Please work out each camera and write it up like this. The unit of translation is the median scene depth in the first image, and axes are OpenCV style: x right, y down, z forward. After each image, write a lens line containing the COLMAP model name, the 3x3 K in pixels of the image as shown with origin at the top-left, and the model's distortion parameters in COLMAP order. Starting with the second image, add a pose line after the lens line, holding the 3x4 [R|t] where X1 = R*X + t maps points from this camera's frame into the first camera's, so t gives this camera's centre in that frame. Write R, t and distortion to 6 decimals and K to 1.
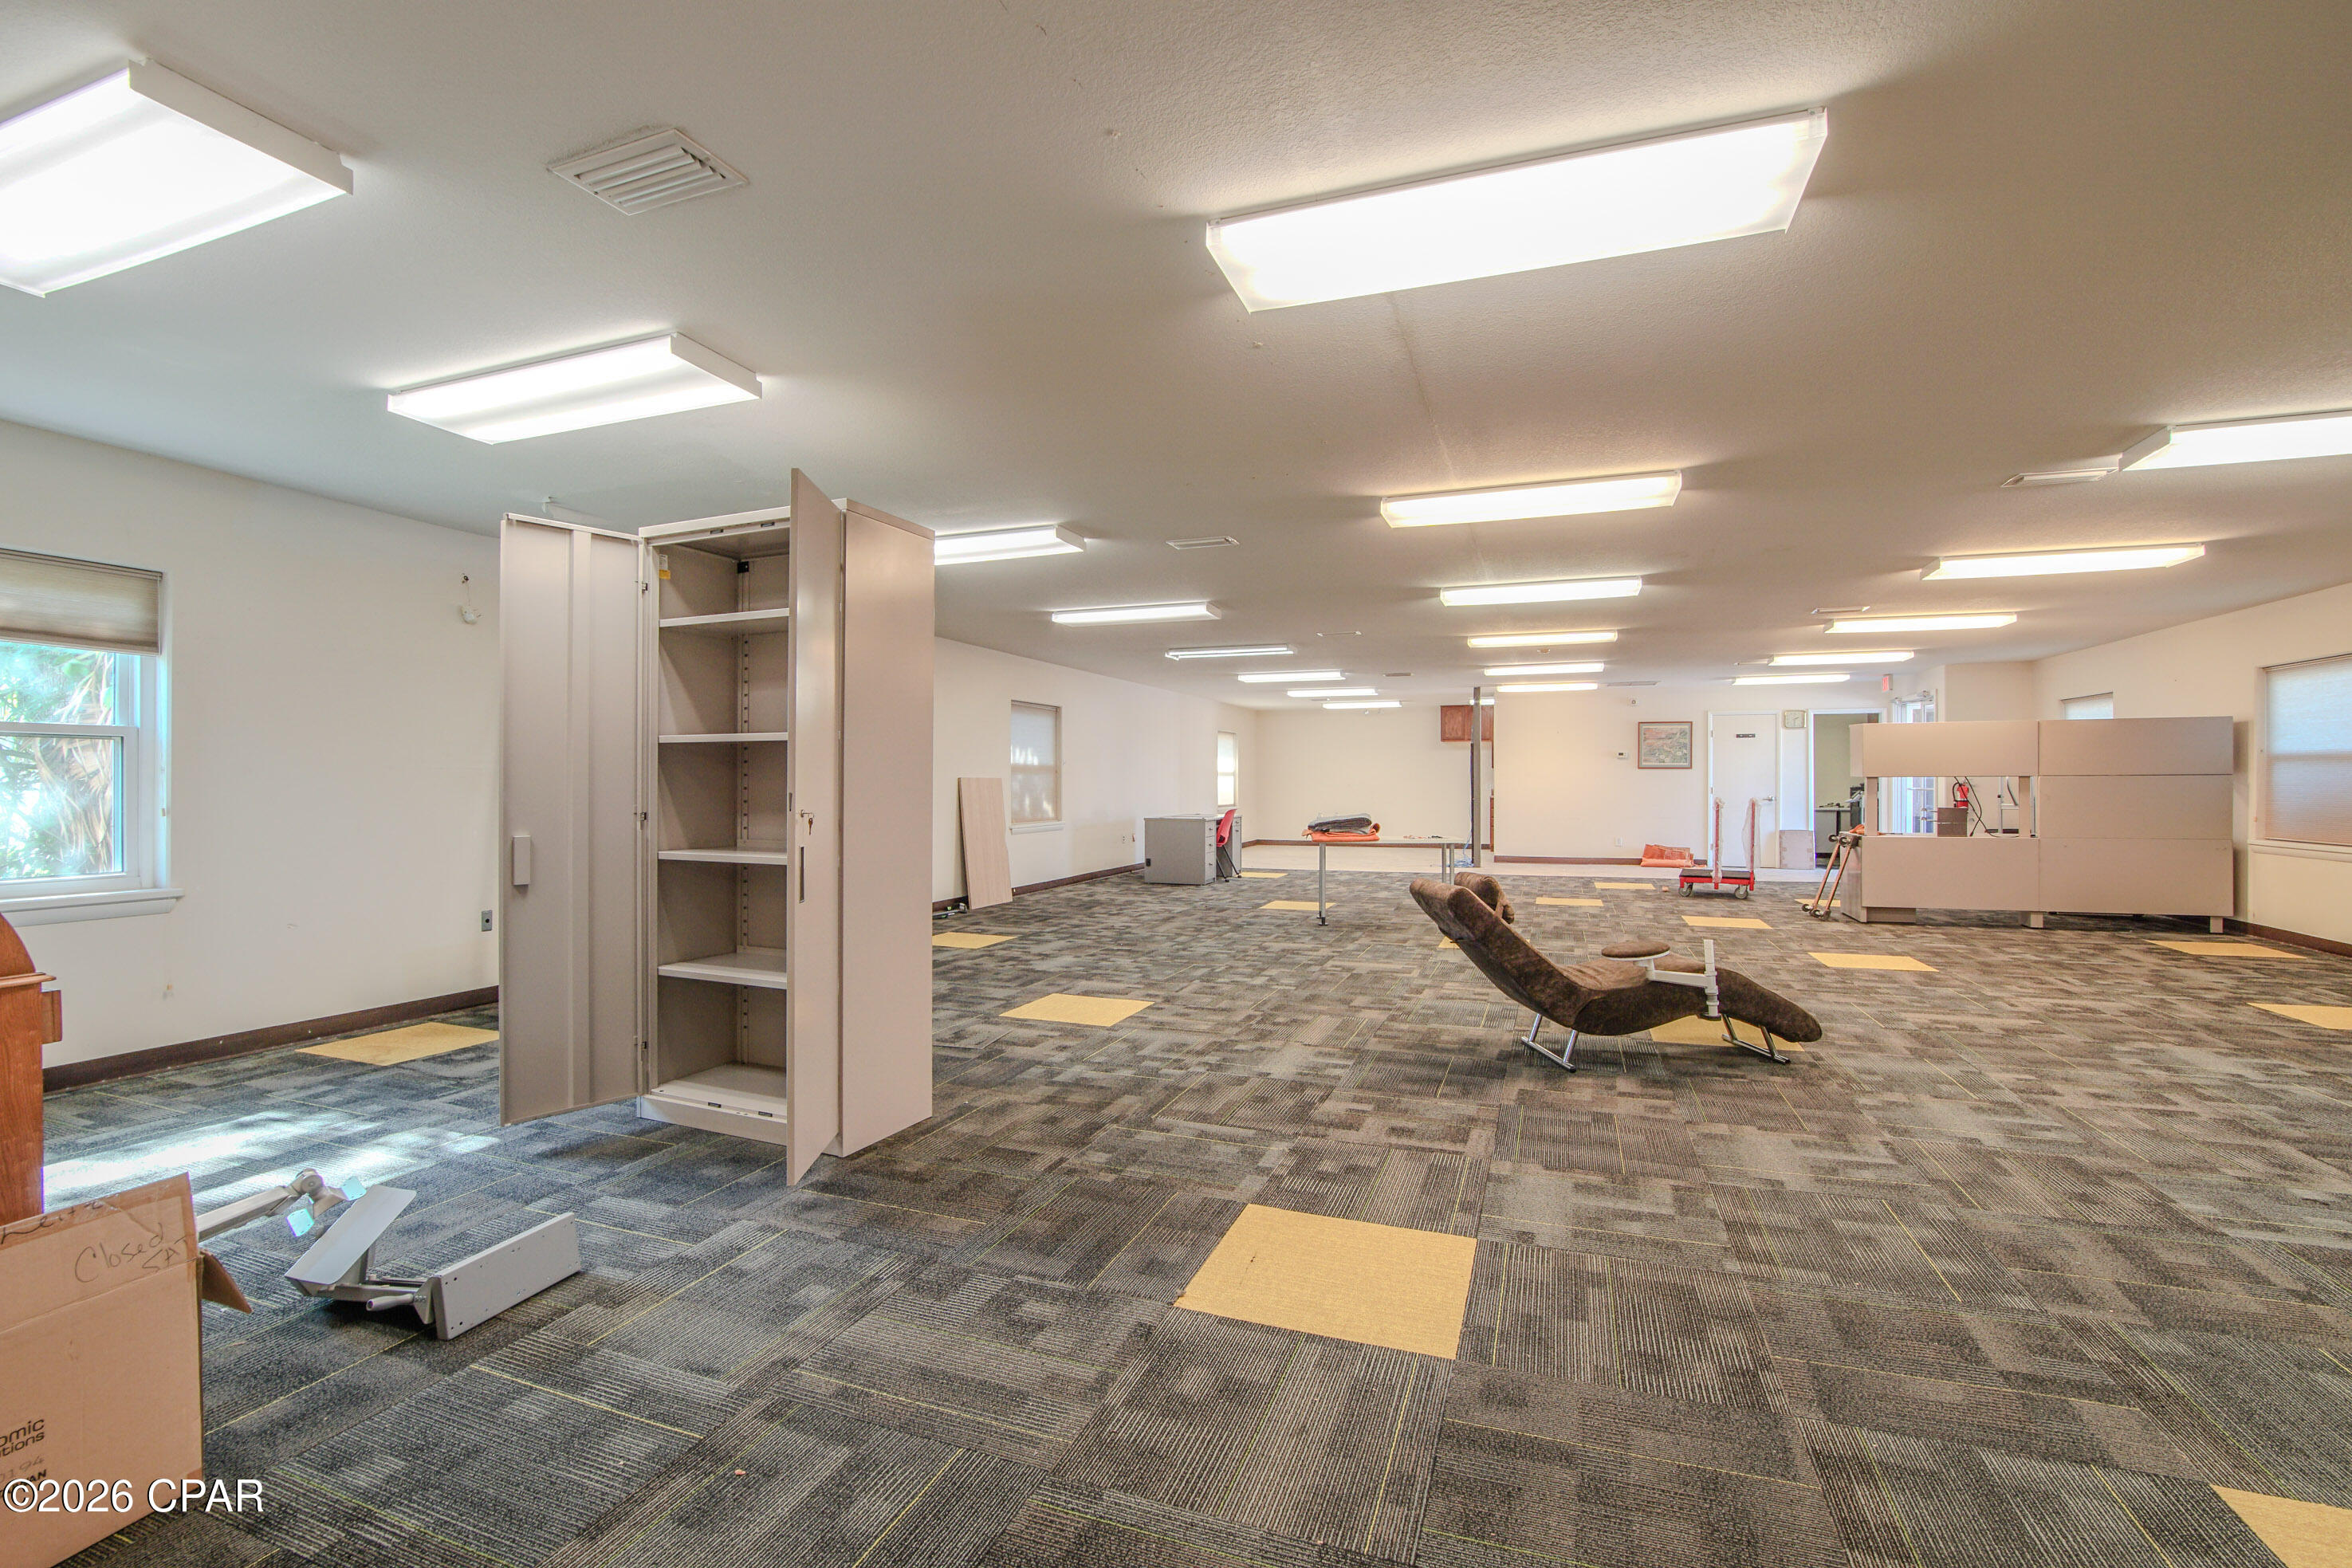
lens RADIAL K [[1057.2, 0, 1131.6], [0, 1057.2, 783.1], [0, 0, 1]] dist [-0.035581, 0.007431]
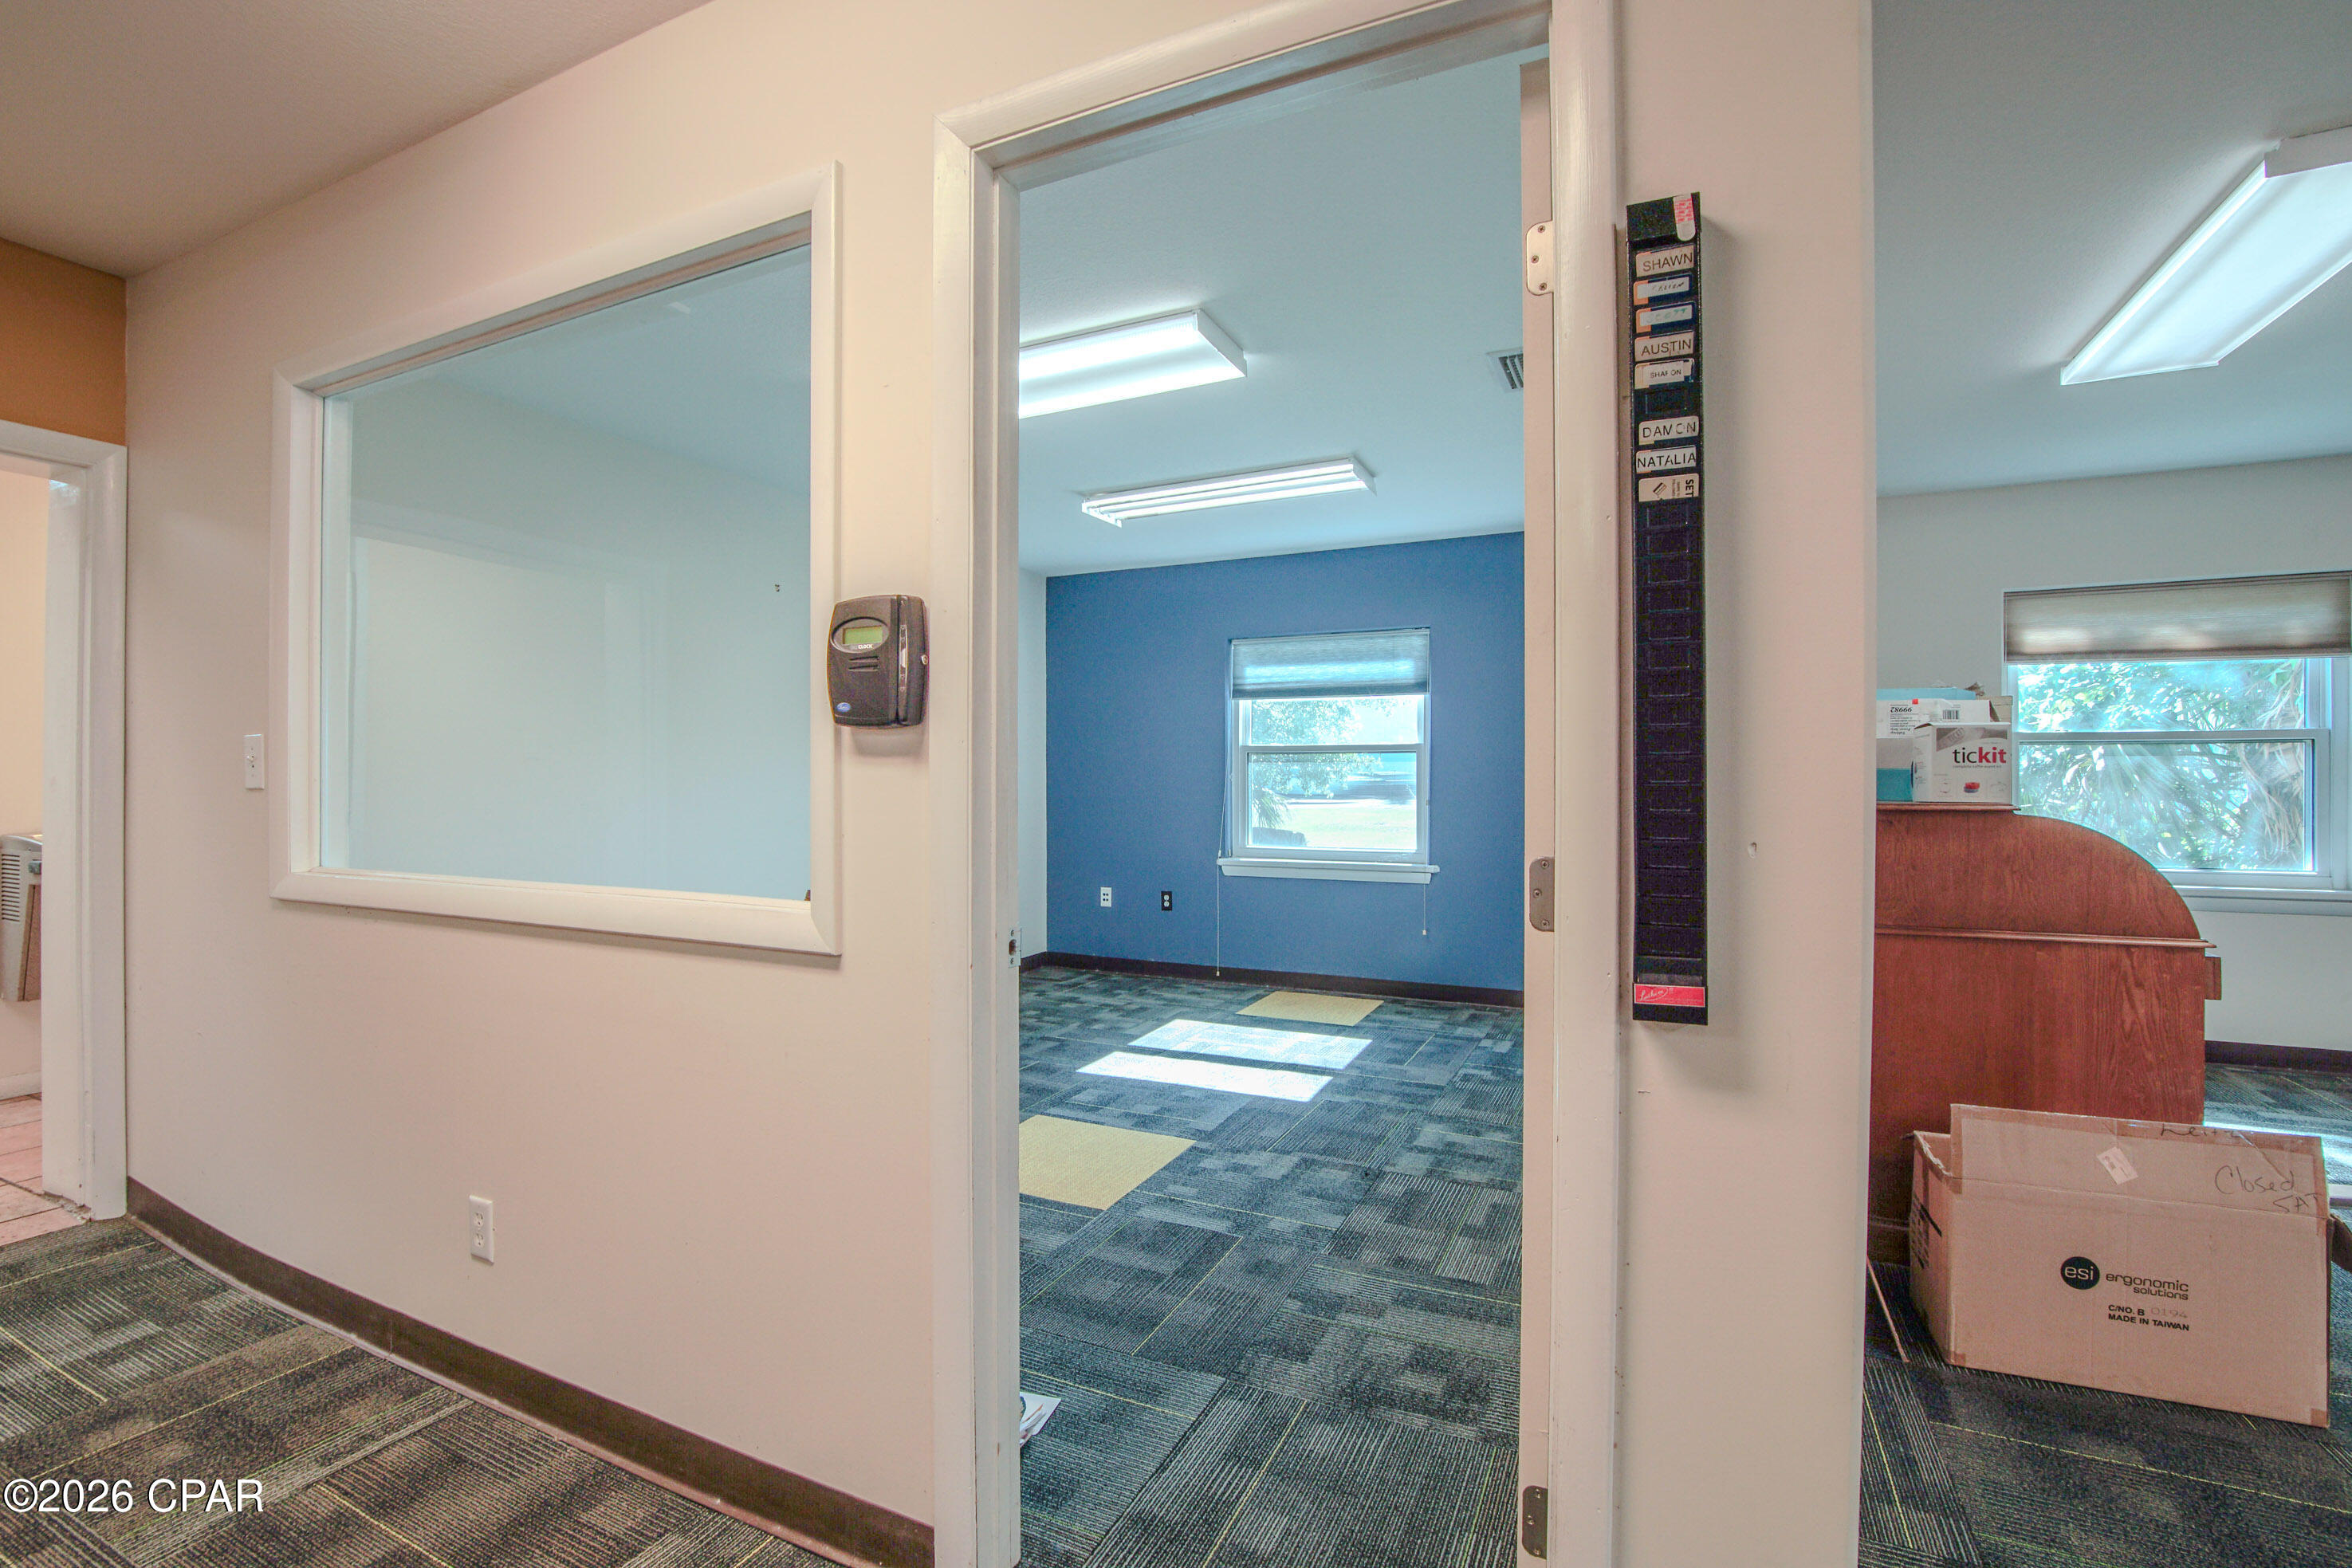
lens RADIAL K [[1057.2, 0, 1191.6], [0, 1057.2, 786.1], [0, 0, 1]] dist [-0.035581, 0.007431]
pose [[-0.054648, 0.001089, -0.998505, 0.088976], [-0.000055, 0.999999, 0.001094, 0.000091], [0.998506, 0.000114, -0.054648, -0.055161]]
